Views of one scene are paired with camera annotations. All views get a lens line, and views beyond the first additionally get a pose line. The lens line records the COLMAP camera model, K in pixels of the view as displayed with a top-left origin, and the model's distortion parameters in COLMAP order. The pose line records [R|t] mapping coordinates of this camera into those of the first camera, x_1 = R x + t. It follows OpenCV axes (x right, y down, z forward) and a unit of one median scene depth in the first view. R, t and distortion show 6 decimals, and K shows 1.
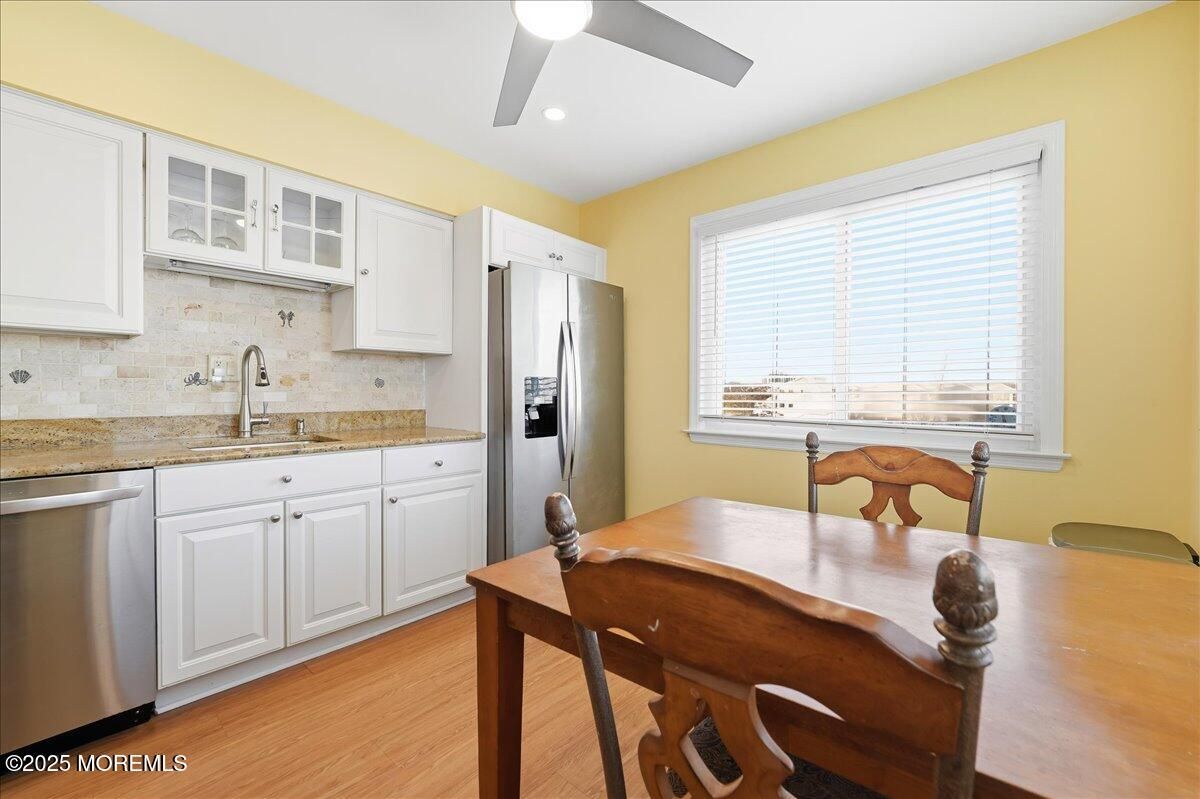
lens RADIAL K [[496.6, 0, 602.0], [0, 496.6, 392.1], [0, 0, 1]] dist [-0.009196, 0.000176]
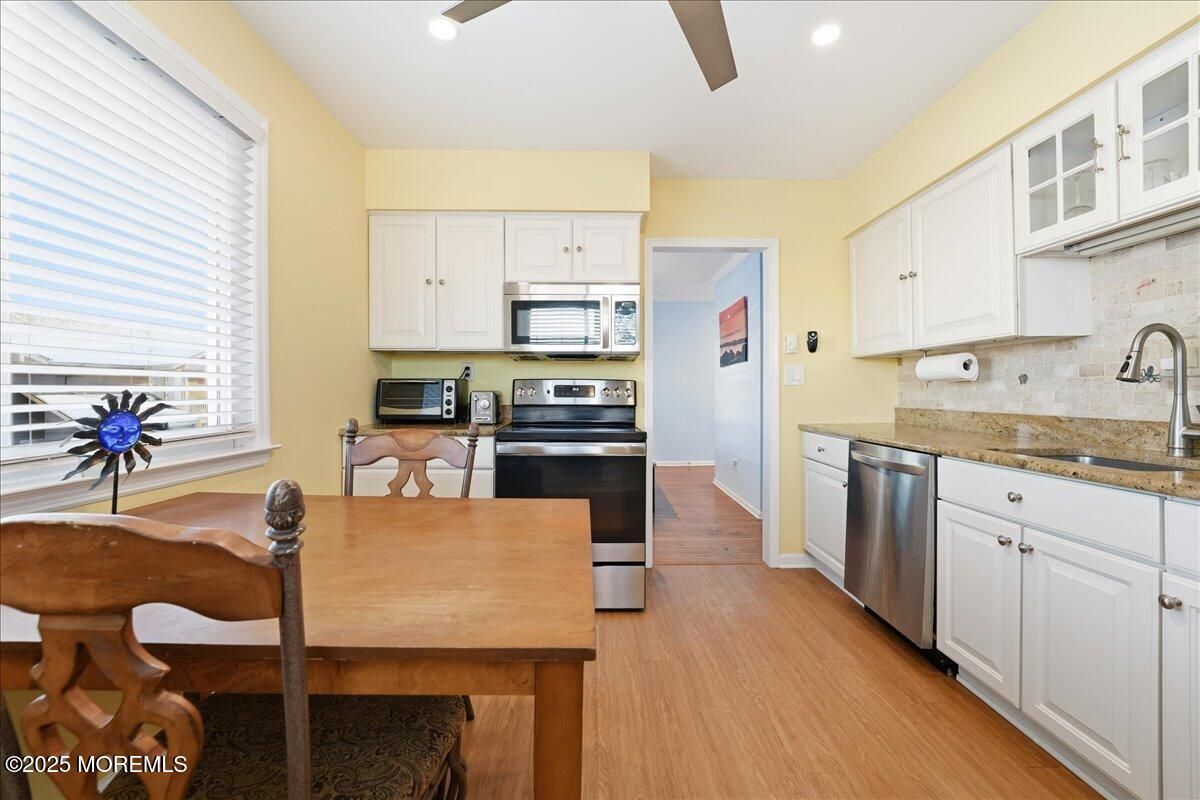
lens RADIAL K [[496.6, 0, 602.0], [0, 496.6, 392.6], [0, 0, 1]] dist [-0.009196, 0.000176]
pose [[-0.736581, -0.006303, -0.676320, 0.340067], [-0.008776, 0.999961, 0.000239, 0.009018], [0.676292, 0.006111, -0.736608, 0.966184]]
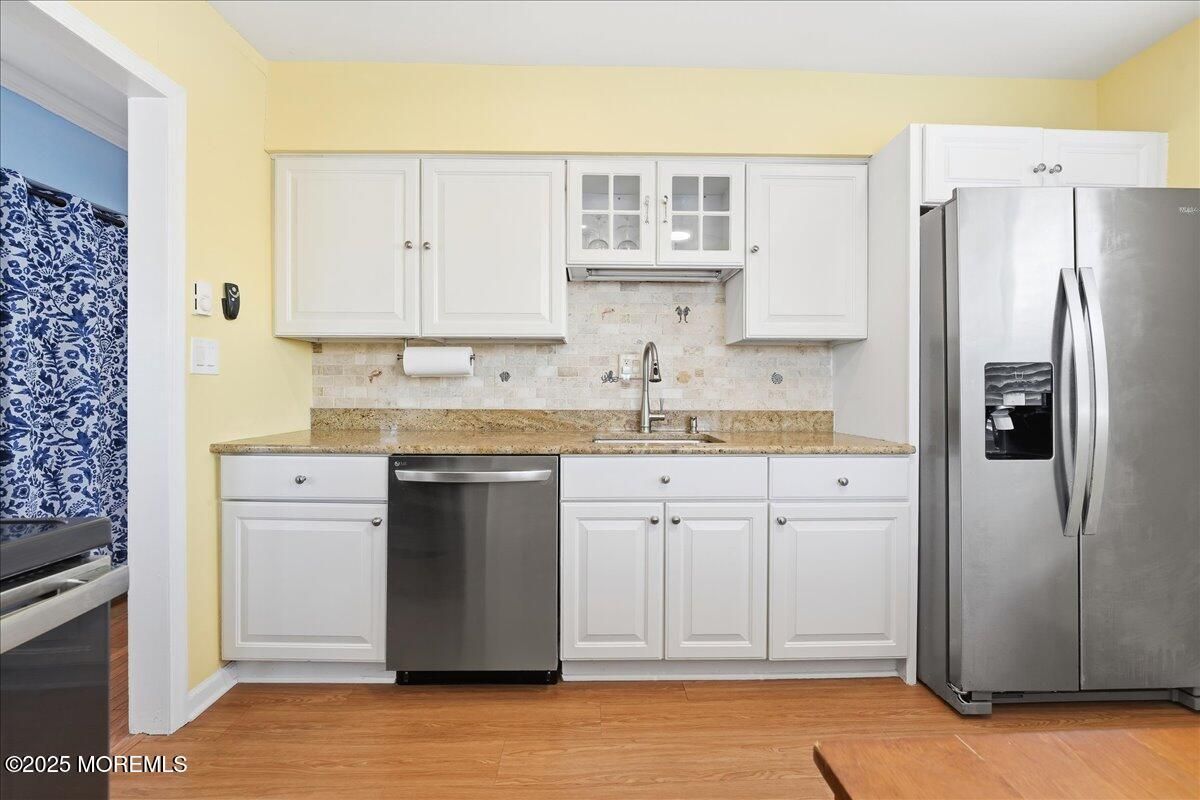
lens RADIAL K [[496.6, 0, 602.0], [0, 496.6, 392.6], [0, 0, 1]] dist [-0.009196, 0.000176]
pose [[0.677197, -0.002598, -0.735797, -0.024397], [-0.002742, 0.999978, -0.006054, 0.014820], [0.735796, 0.006117, 0.677175, 0.235551]]
